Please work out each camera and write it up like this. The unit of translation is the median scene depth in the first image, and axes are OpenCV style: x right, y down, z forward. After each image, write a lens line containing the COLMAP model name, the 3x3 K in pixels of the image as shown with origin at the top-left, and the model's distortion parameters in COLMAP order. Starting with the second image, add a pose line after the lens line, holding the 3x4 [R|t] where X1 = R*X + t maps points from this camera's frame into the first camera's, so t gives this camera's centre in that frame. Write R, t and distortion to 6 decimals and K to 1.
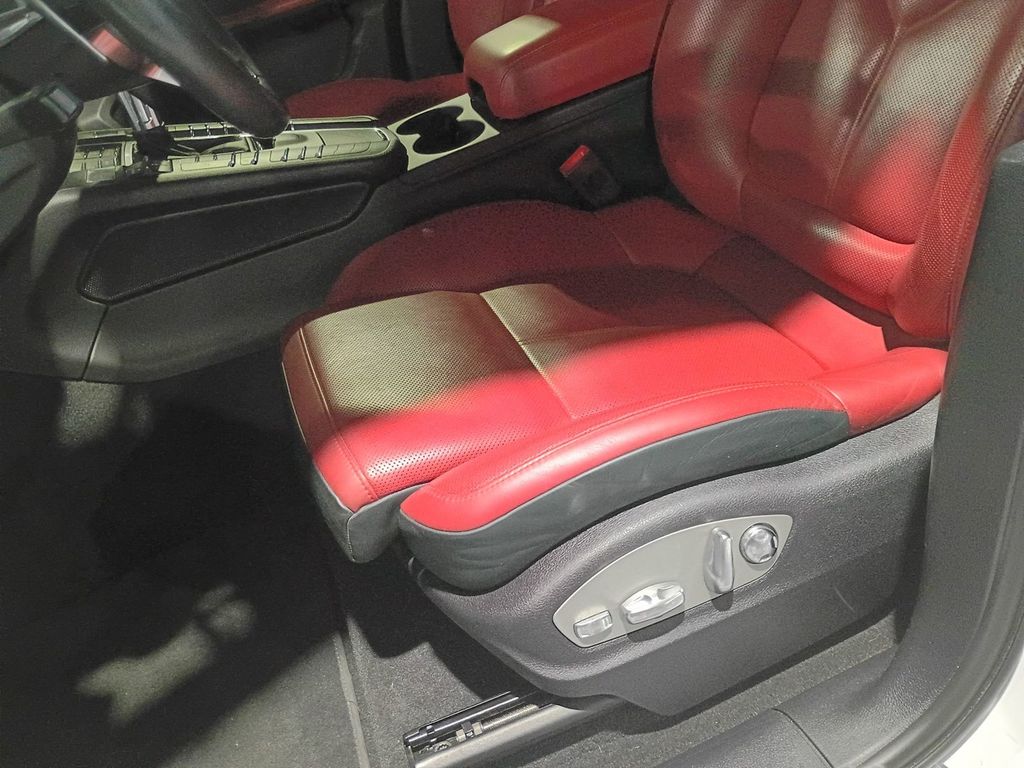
lens RADIAL K [[906.1, 0, 512.9], [0, 906.1, 384.4], [0, 0, 1]] dist [0.052786, -0.067367]
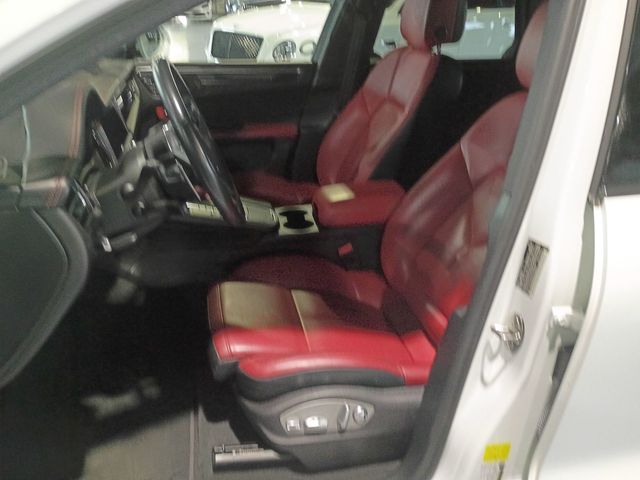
lens RADIAL K [[566.3, 0, 325.4], [0, 566.3, 242.9], [0, 0, 1]] dist [0.052786, -0.067367]
pose [[0.955254, 0.295762, 0.003856, 0.008971], [-0.291354, 0.943105, -0.160205, -0.007798], [-0.051020, 0.151913, 0.987076, -0.647564]]
